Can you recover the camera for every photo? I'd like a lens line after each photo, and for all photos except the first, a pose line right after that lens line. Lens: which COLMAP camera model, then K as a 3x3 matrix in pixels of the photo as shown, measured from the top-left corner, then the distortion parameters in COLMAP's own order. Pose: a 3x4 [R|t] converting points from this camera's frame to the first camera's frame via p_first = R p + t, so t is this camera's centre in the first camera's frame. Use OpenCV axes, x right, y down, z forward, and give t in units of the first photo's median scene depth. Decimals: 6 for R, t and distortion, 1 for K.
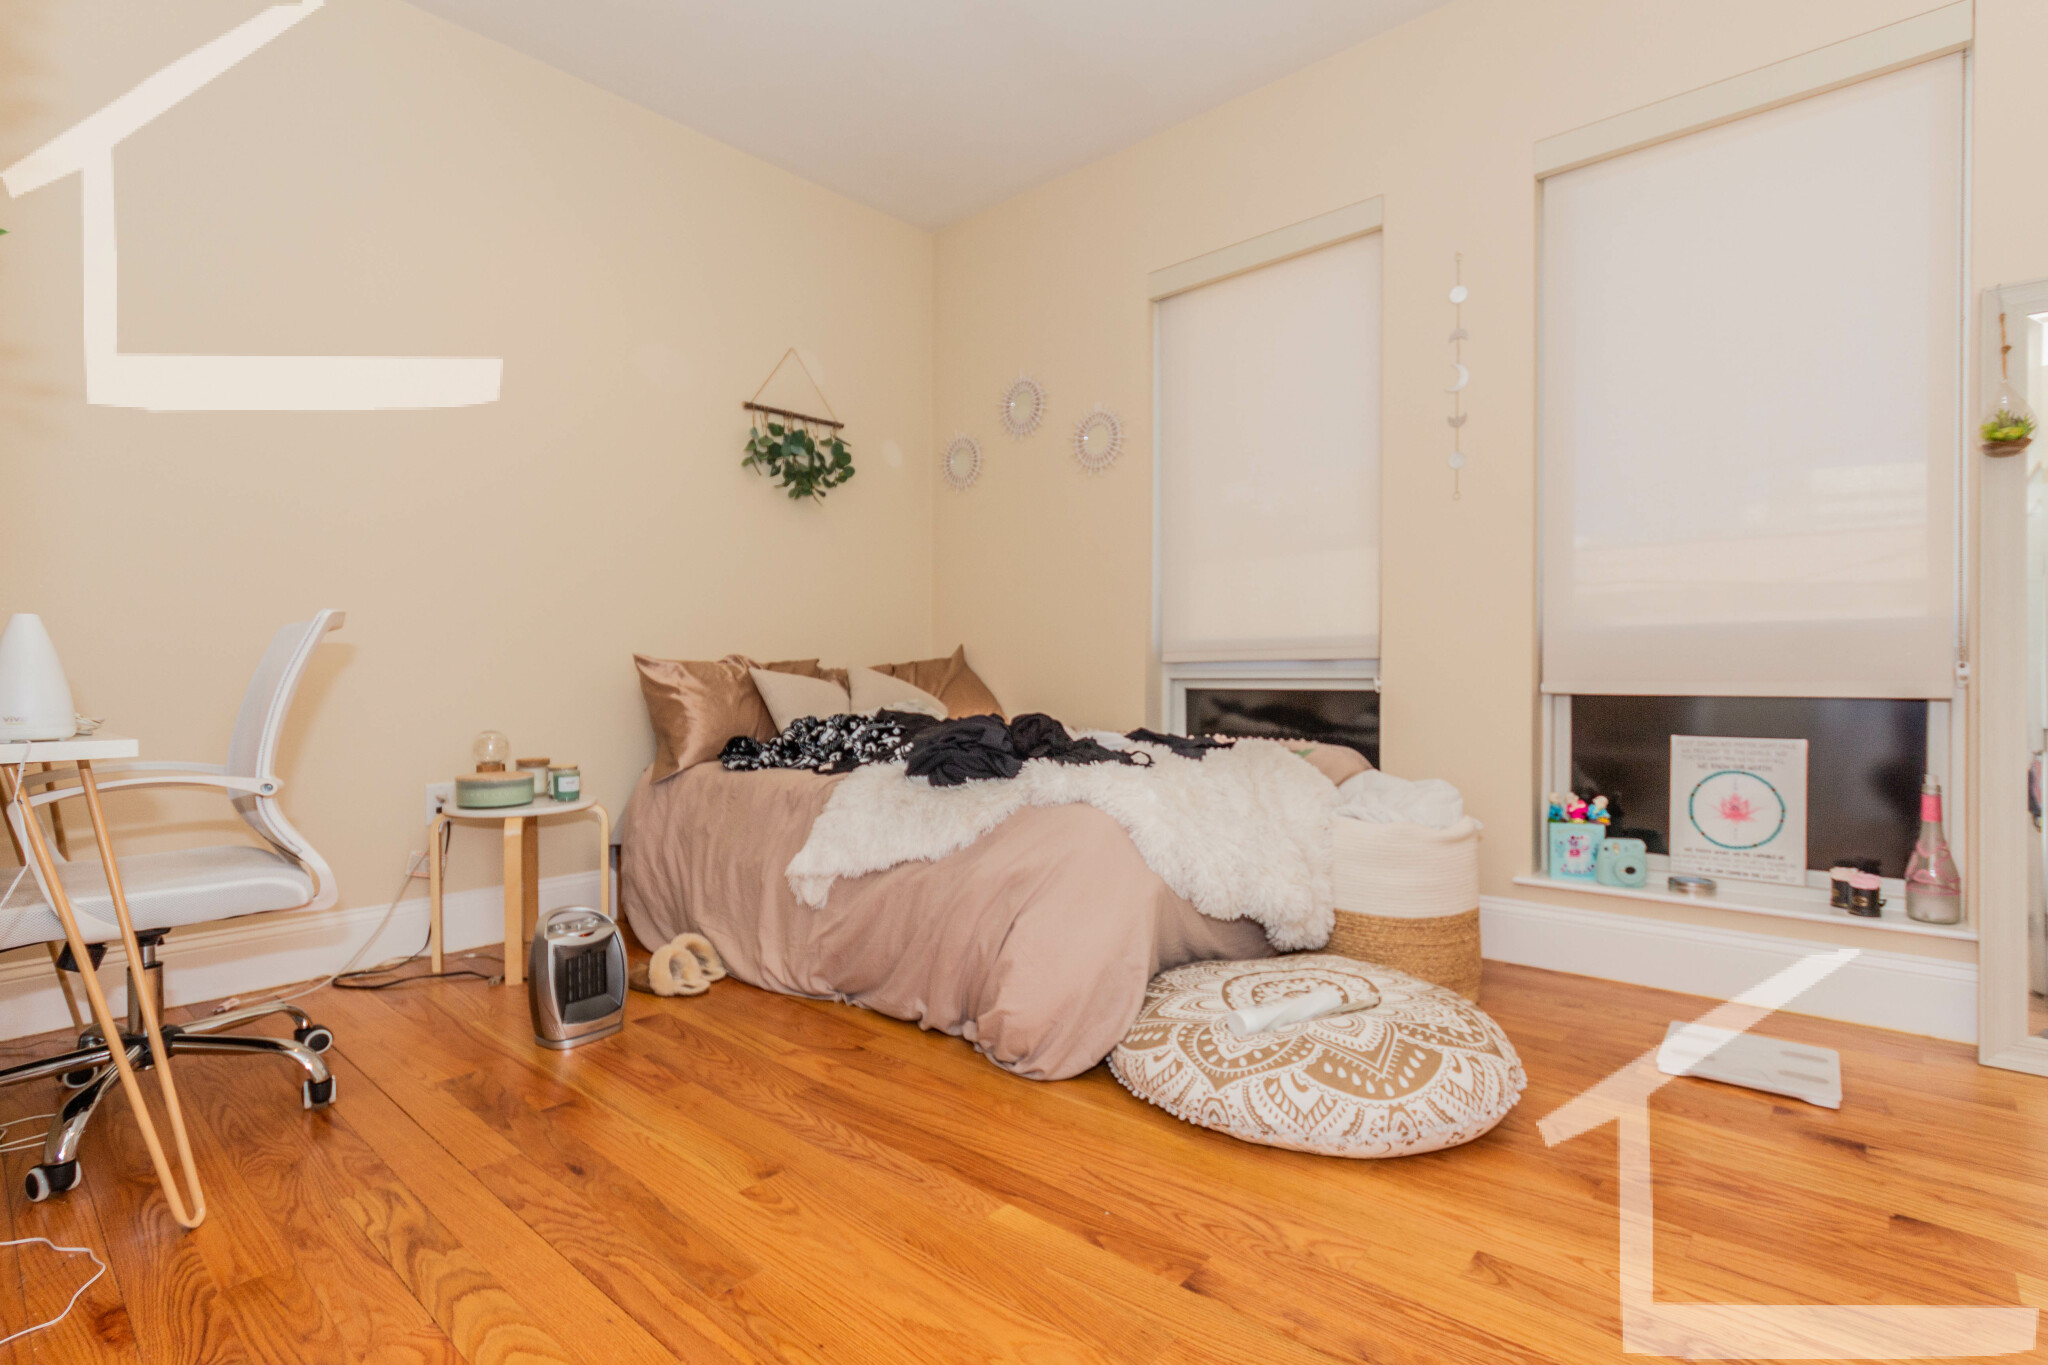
lens RADIAL K [[969.7, 0, 1023.5], [0, 969.7, 676.6], [0, 0, 1]] dist [-0.005687, -0.000037]
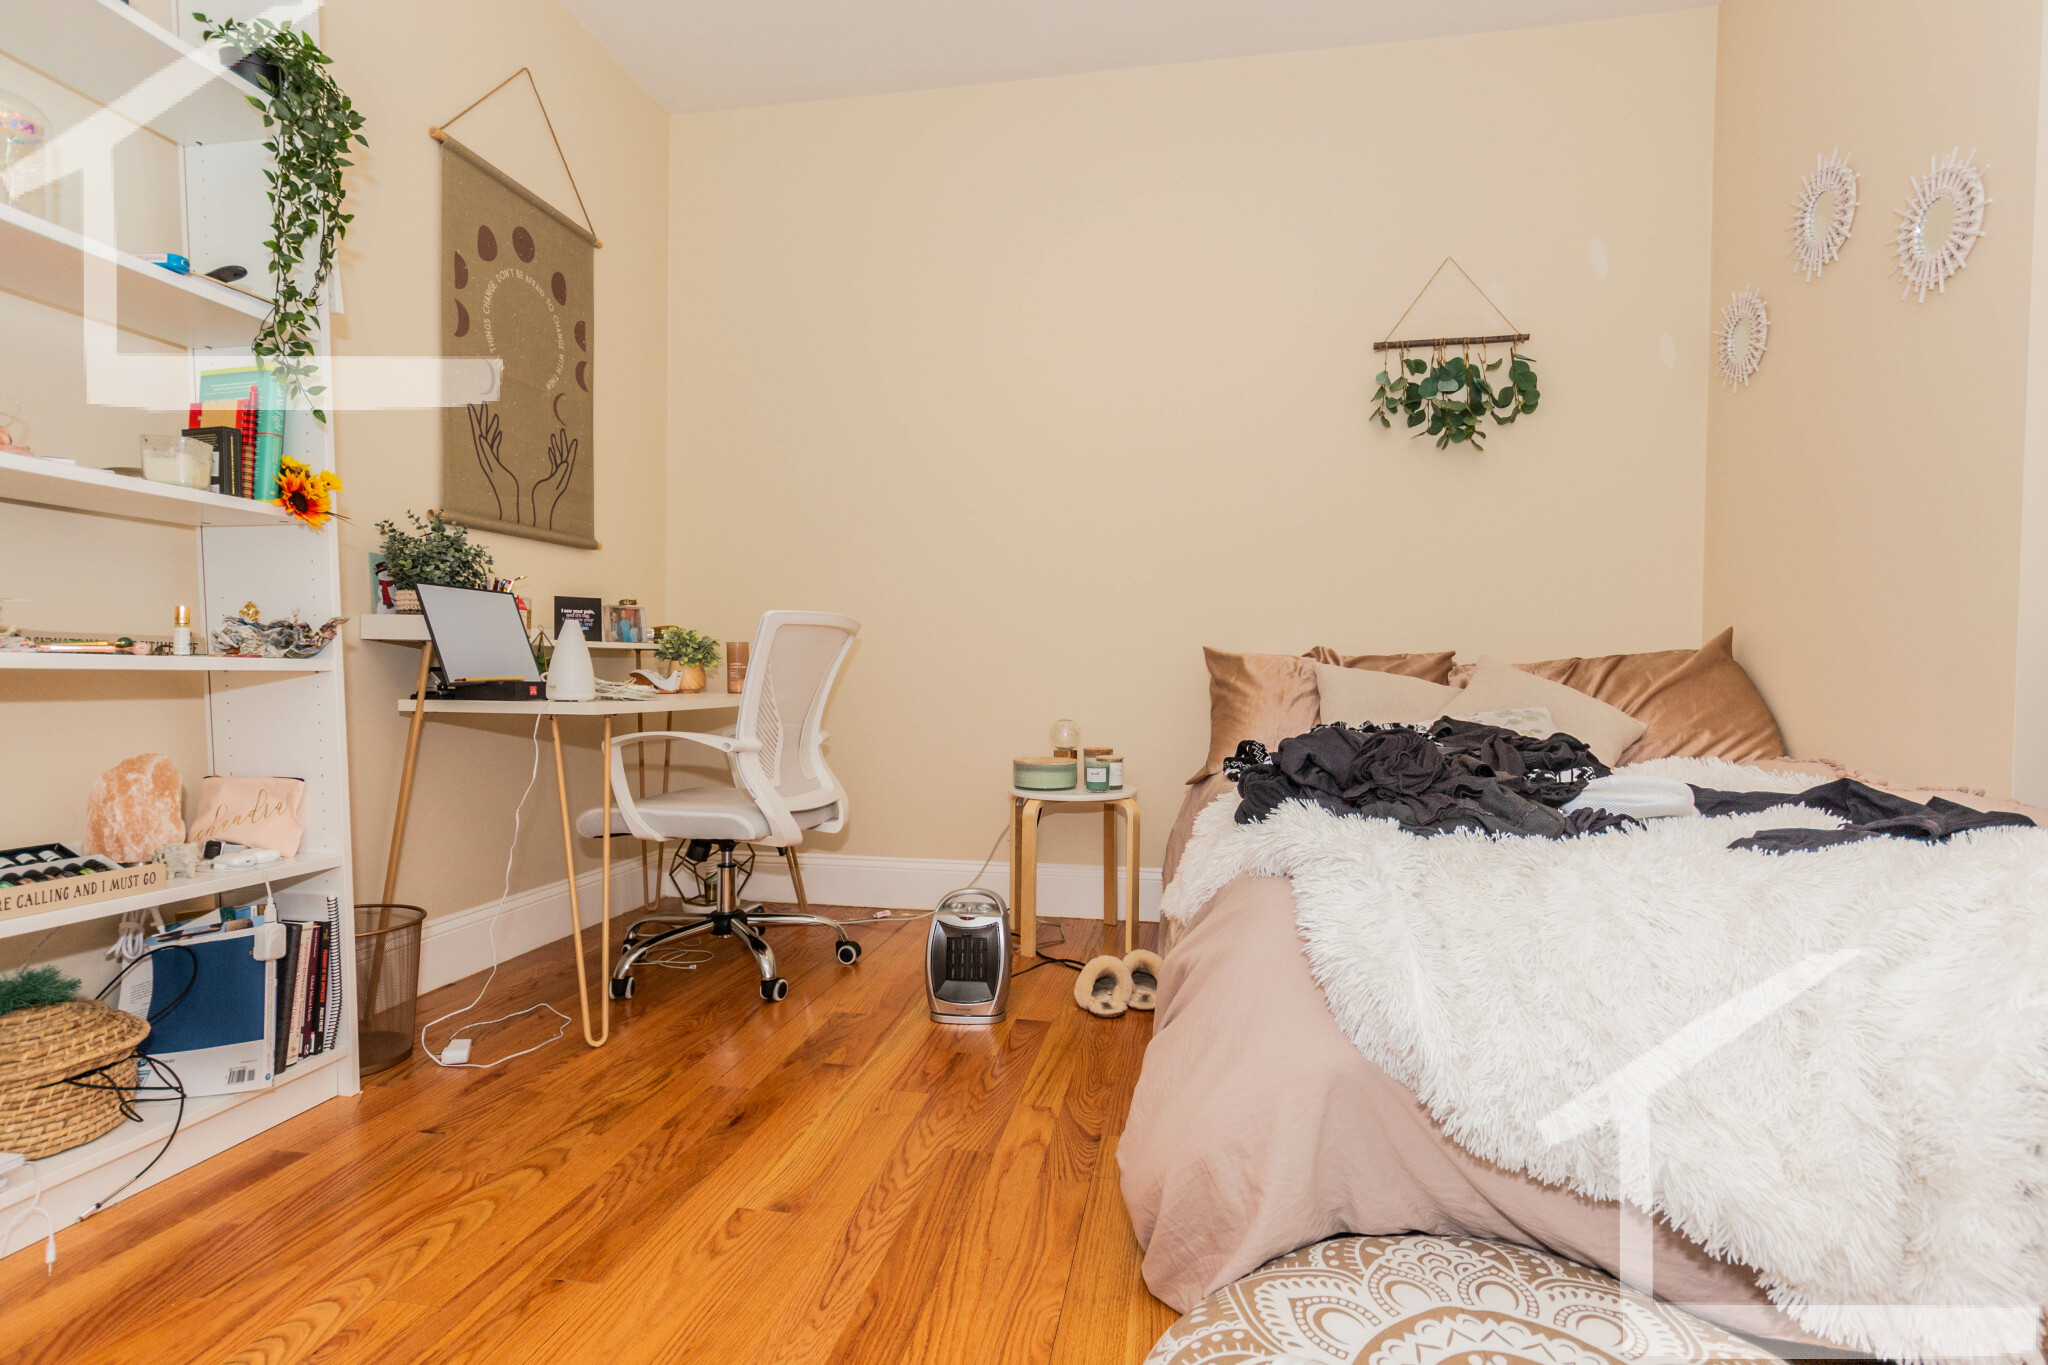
lens RADIAL K [[969.7, 0, 1023.8], [0, 969.7, 688.2], [0, 0, 1]] dist [-0.005687, -0.000037]
pose [[0.525096, 0.022433, -0.850747, 0.267893], [-0.013197, 0.999747, 0.018217, 0.001658], [0.850941, 0.001661, 0.525259, 0.307457]]
